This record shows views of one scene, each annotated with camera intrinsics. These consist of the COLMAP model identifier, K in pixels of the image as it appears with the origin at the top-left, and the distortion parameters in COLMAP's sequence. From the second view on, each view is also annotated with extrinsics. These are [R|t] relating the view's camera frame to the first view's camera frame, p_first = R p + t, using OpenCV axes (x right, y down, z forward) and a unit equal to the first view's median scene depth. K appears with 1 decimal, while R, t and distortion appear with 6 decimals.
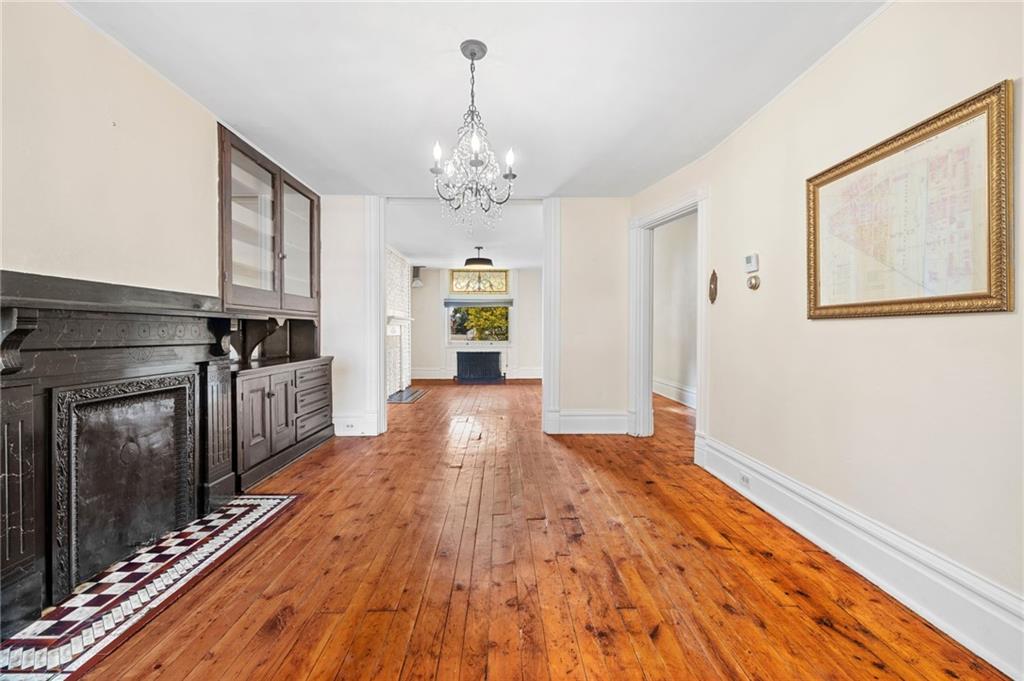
lens RADIAL K [[437.2, 0, 514.9], [0, 437.2, 337.7], [0, 0, 1]] dist [-0.004074, 0.001290]
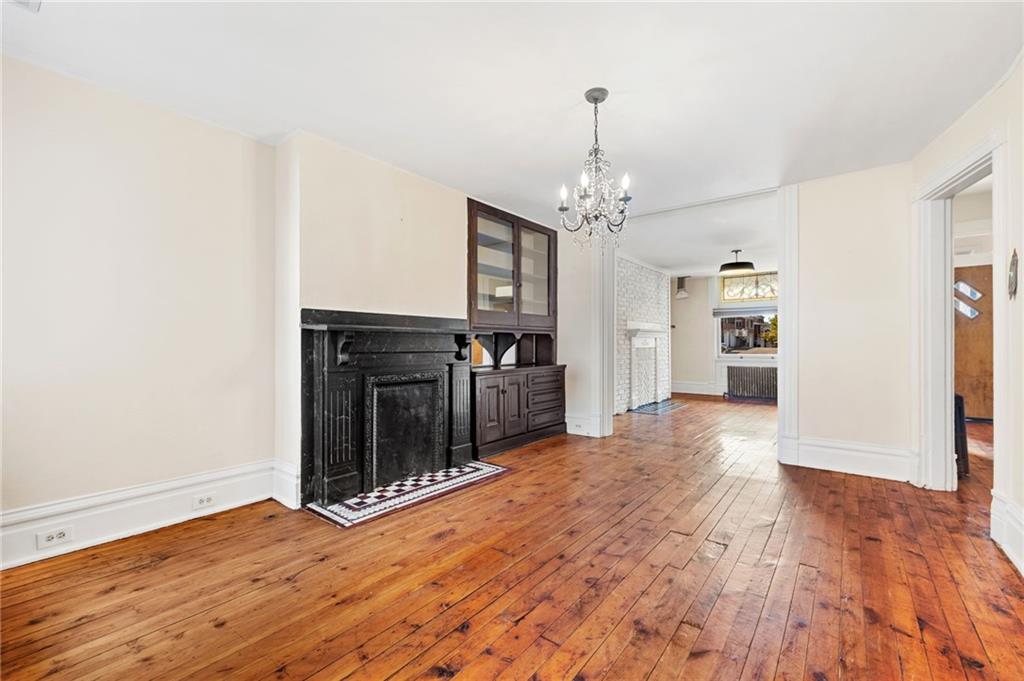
lens RADIAL K [[437.2, 0, 498.0], [0, 437.2, 345.5], [0, 0, 1]] dist [-0.004074, 0.001290]
pose [[0.758045, 0.002256, -0.652199, 0.397682], [-0.009436, 0.999927, -0.007509, 0.003413], [0.652134, 0.011846, 0.758011, -0.019808]]
